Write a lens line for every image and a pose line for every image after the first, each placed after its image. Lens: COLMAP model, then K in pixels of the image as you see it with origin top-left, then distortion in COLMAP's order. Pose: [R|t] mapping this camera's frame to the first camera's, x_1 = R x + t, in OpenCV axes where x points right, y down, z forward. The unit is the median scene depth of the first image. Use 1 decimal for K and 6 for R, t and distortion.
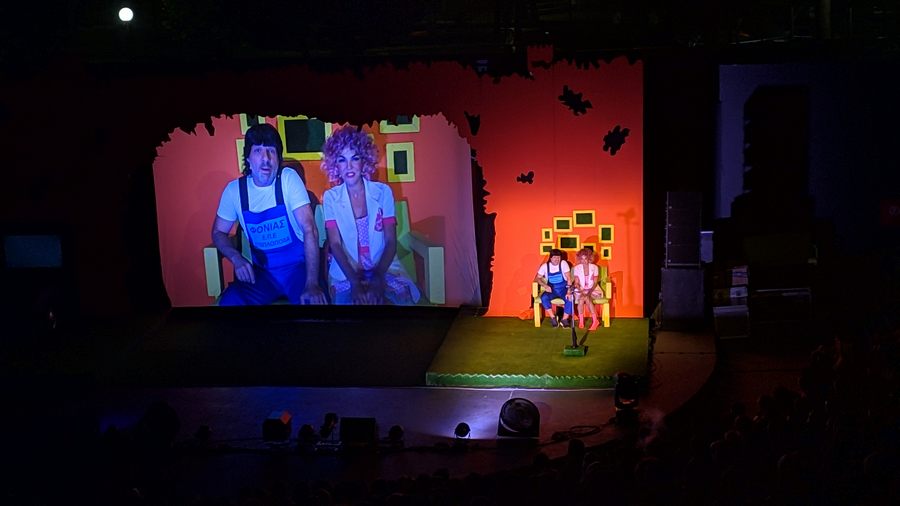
lens RADIAL K [[1630.2, 0, 450.0], [0, 1630.2, 253.0], [0, 0, 1]] dist [0.001399, -0.002499]
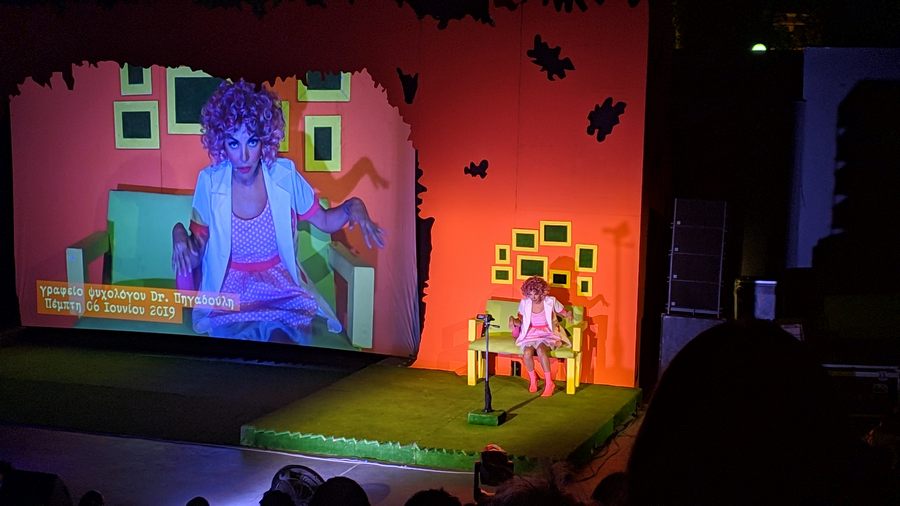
lens RADIAL K [[1630.2, 0, 450.0], [0, 1630.2, 253.0], [0, 0, 1]] dist [0.001399, -0.002499]
pose [[0.983479, 0.073445, -0.165456, 0.151942], [-0.085901, 0.993882, -0.069420, 0.038004], [0.159345, 0.082486, 0.983771, 0.323662]]
